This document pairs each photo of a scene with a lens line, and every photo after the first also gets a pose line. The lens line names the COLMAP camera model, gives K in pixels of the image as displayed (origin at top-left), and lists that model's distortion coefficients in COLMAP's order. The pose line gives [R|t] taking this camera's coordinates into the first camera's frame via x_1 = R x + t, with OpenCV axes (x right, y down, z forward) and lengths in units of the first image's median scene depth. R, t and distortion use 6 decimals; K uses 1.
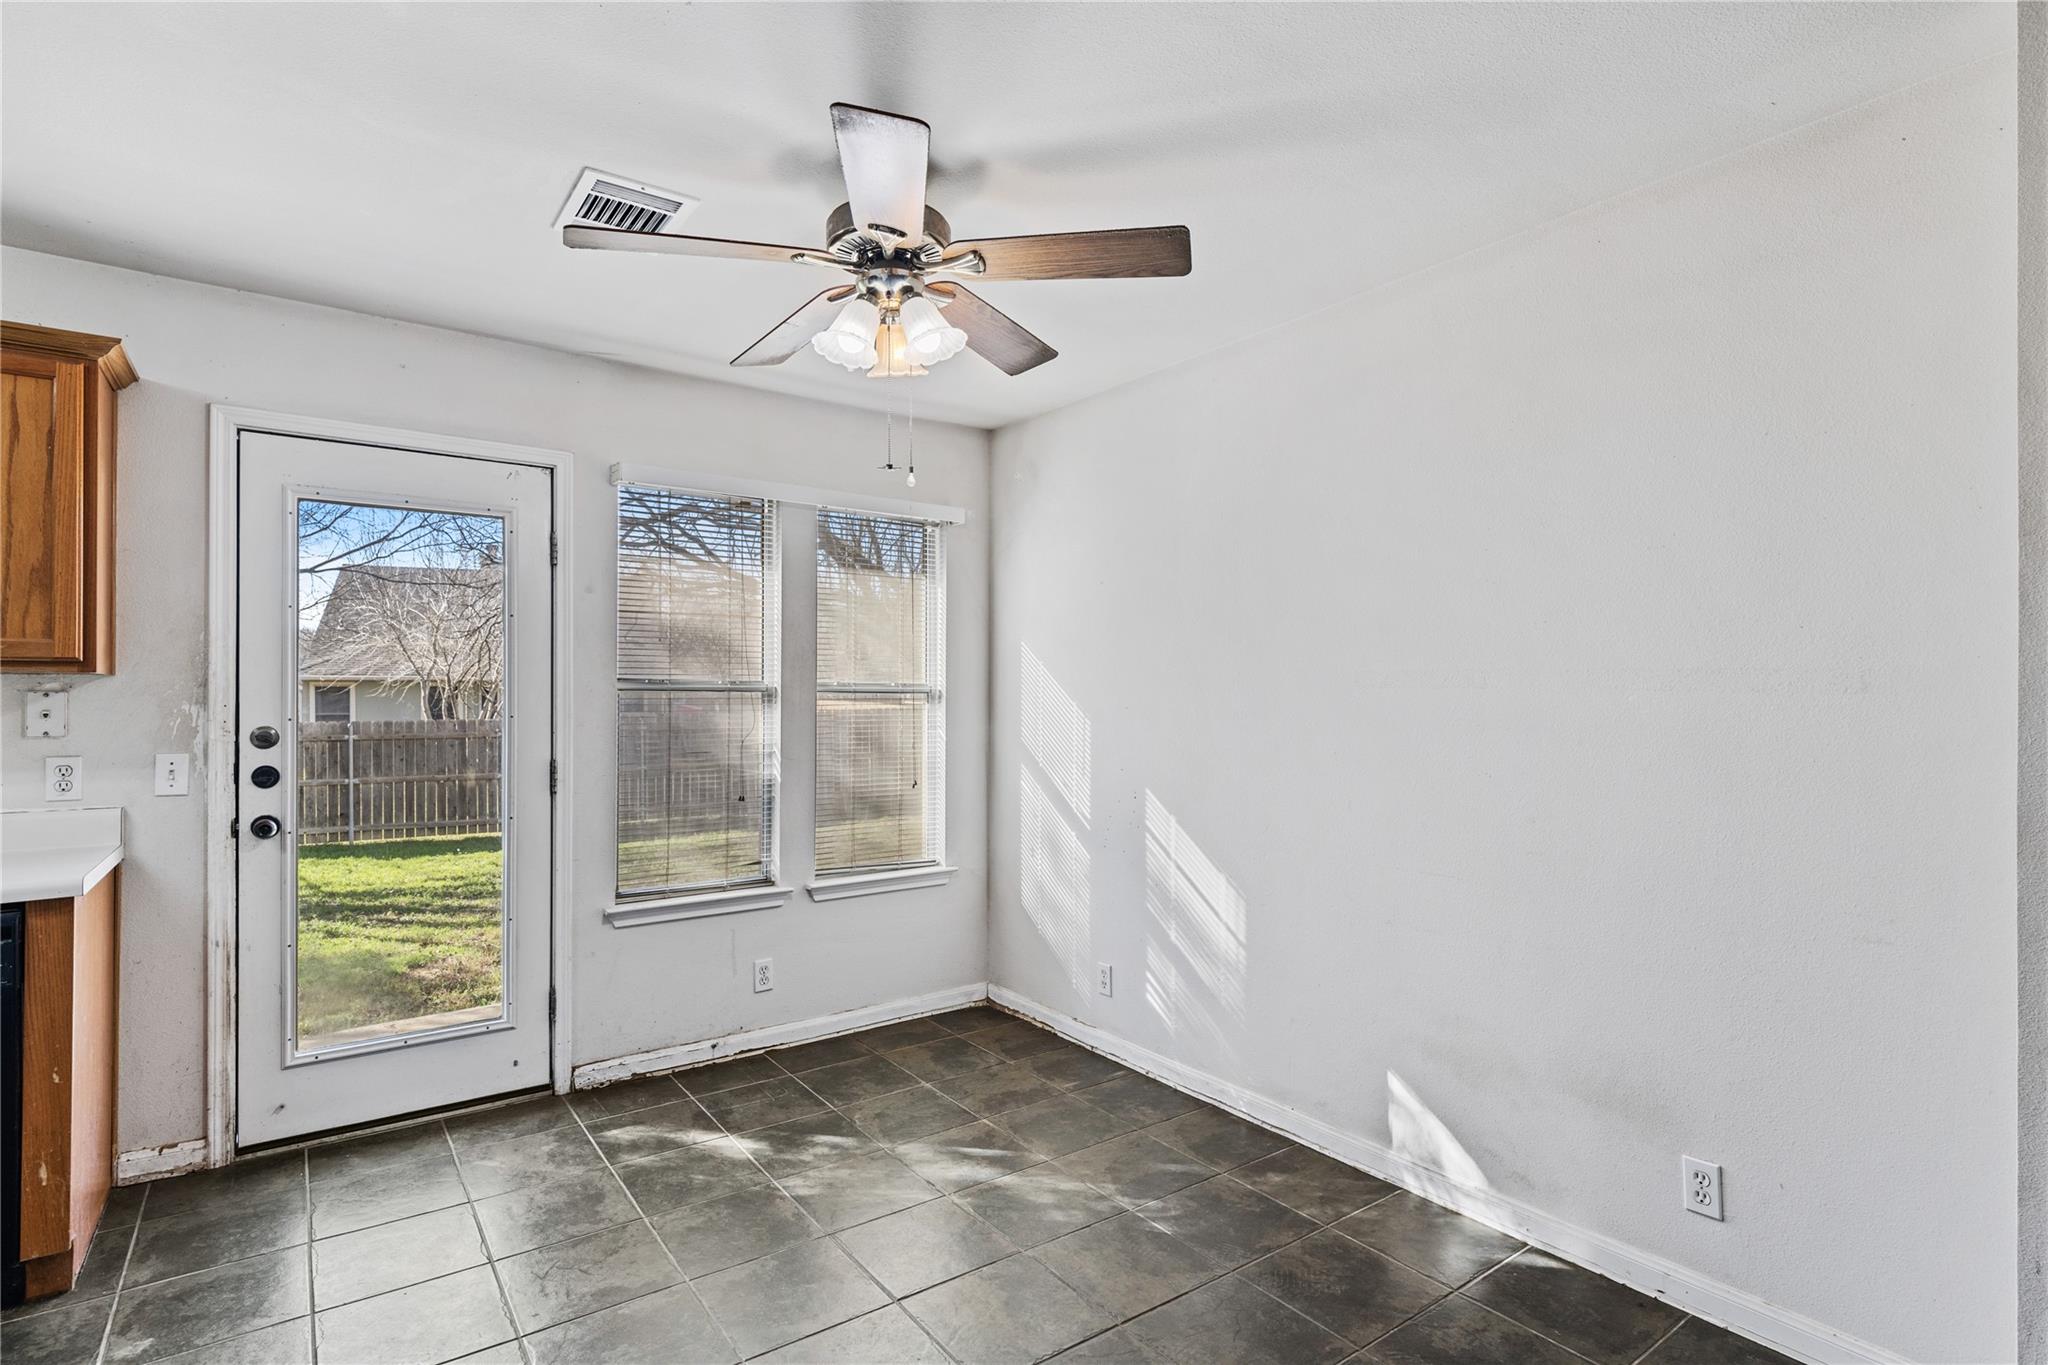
lens RADIAL K [[1021.0, 0, 1031.2], [0, 1021.0, 689.3], [0, 0, 1]] dist [-0.001390, -0.000158]
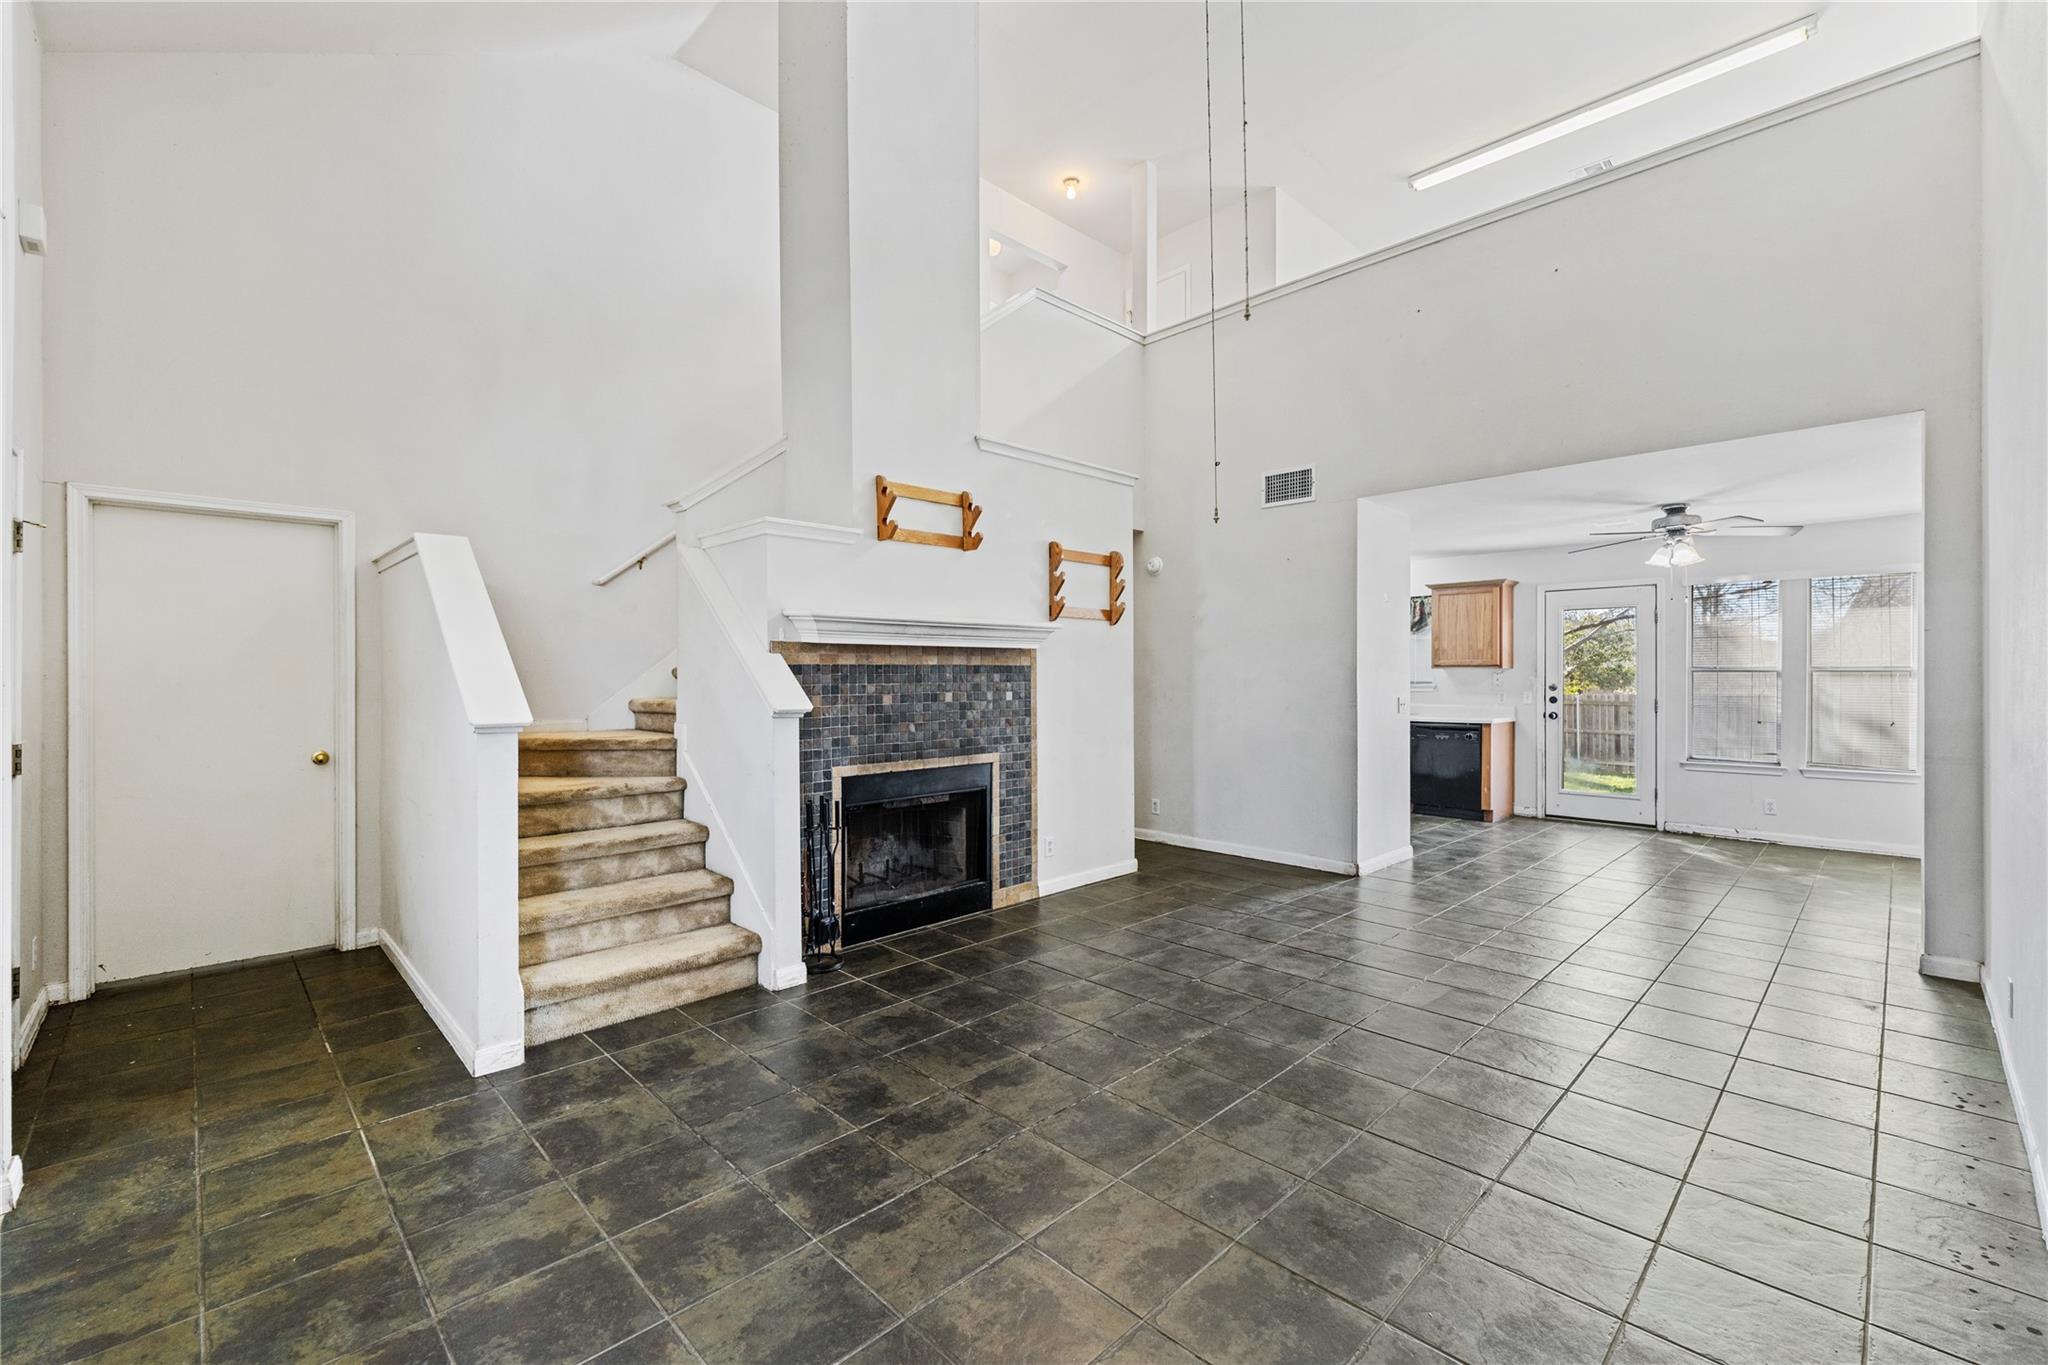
lens RADIAL K [[867.5, 0, 1025.4], [0, 867.5, 682.4], [0, 0, 1]] dist [-0.000894, -0.000034]
pose [[0.151401, 0.001115, -0.988472, 1.858506], [0.005296, 0.999984, 0.001939, 0.019501], [0.988458, -0.005529, 0.151392, -1.150822]]
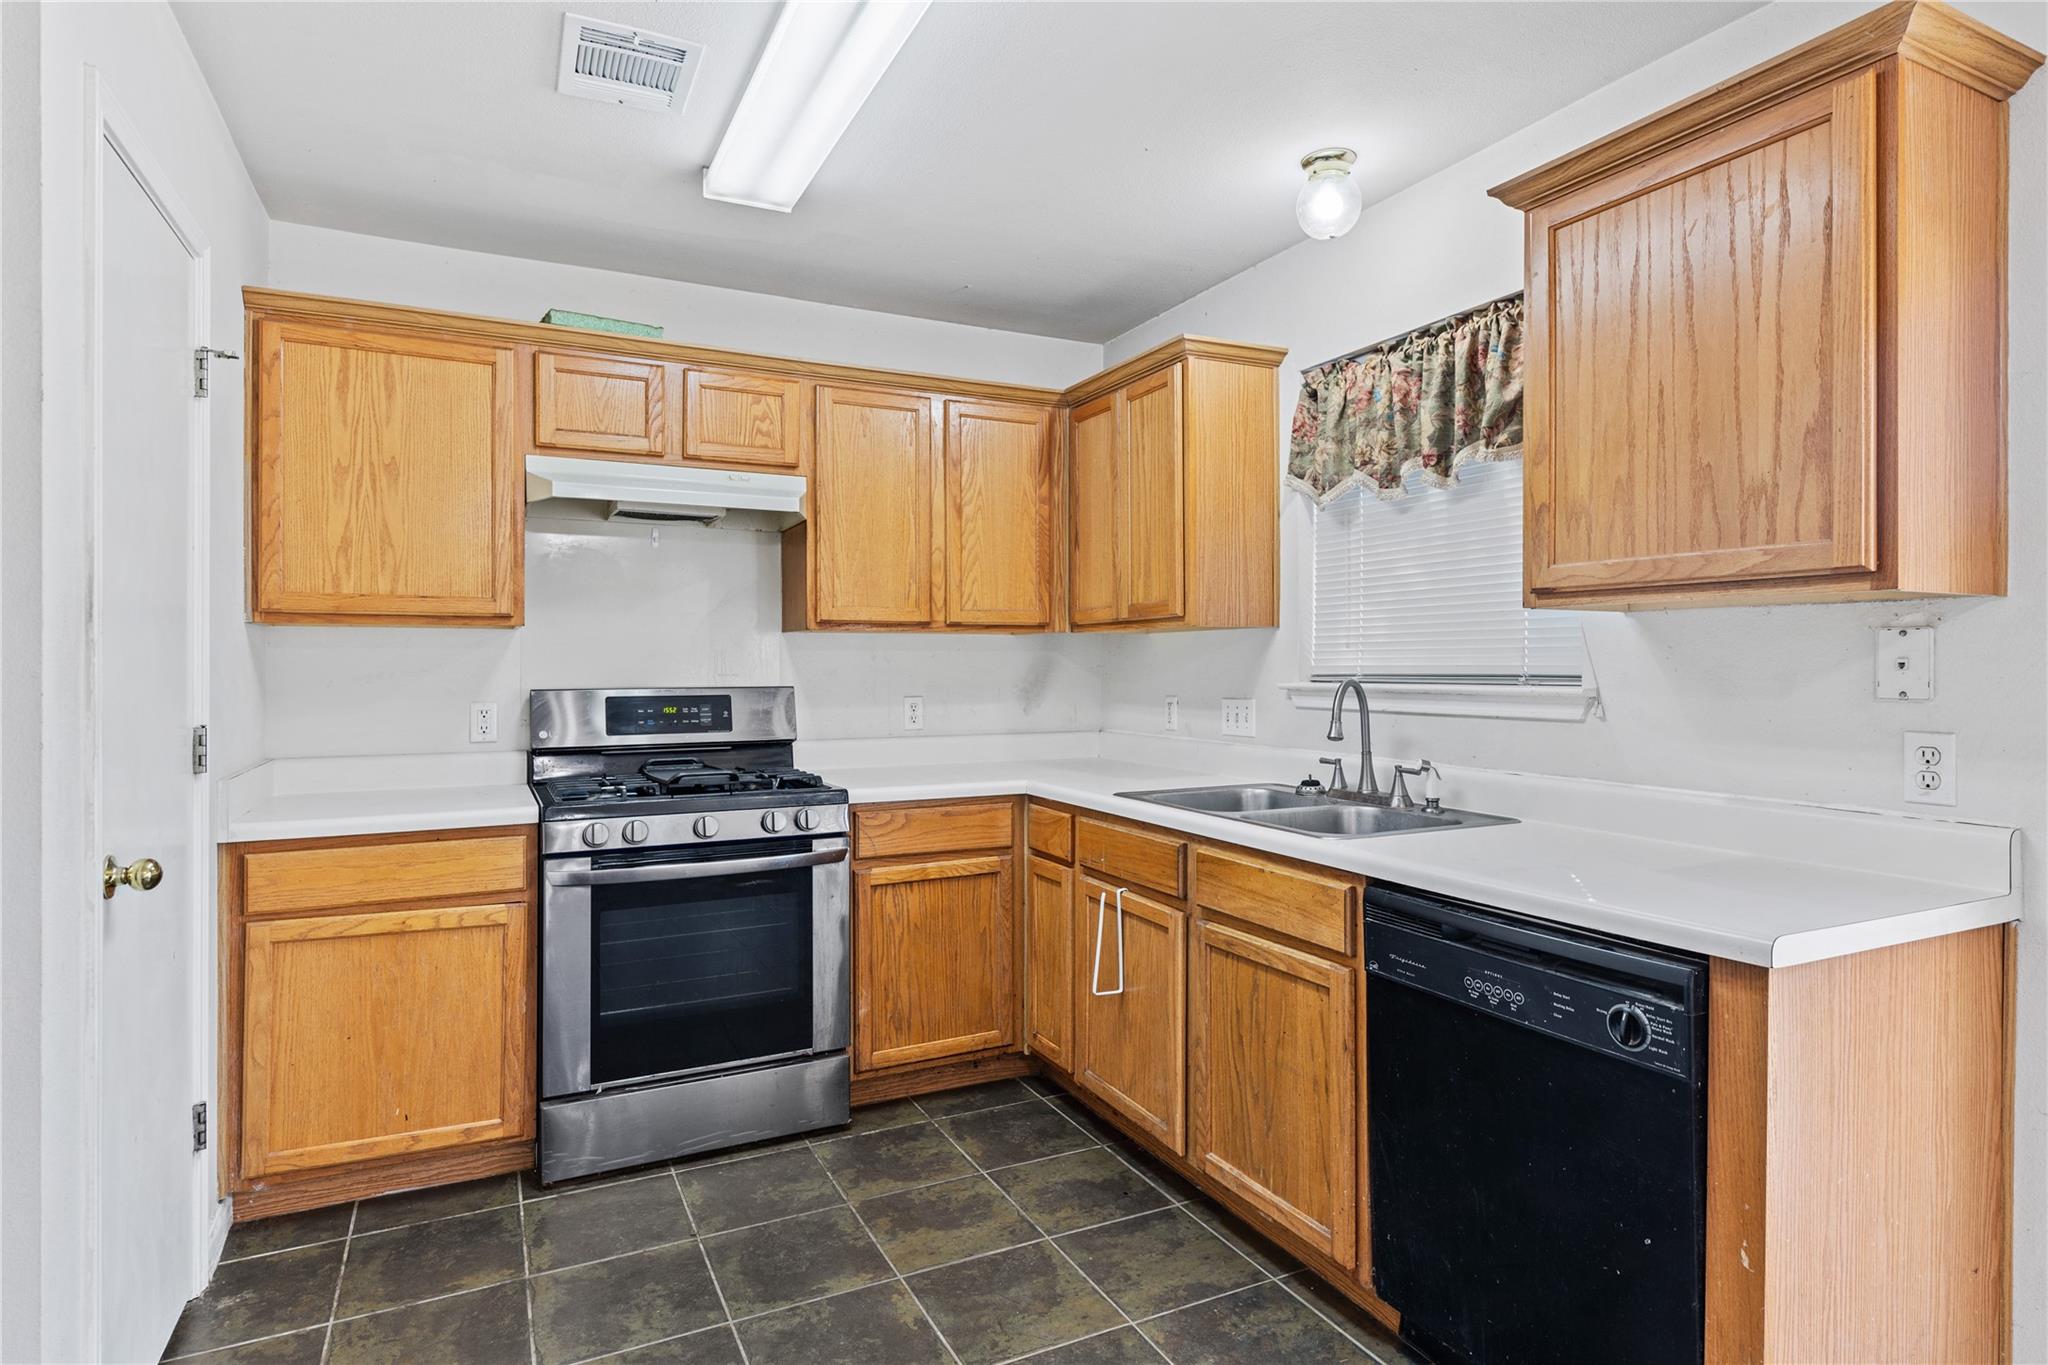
lens RADIAL K [[1113.2, 0, 1029.2], [0, 1113.2, 673.6], [0, 0, 1]] dist [-0.010904, -0.000184]
pose [[-0.163424, 0.006998, -0.986531, -0.200691], [0.006574, 0.999960, 0.006004, 0.023080], [0.986534, -0.005504, -0.163463, 0.576959]]
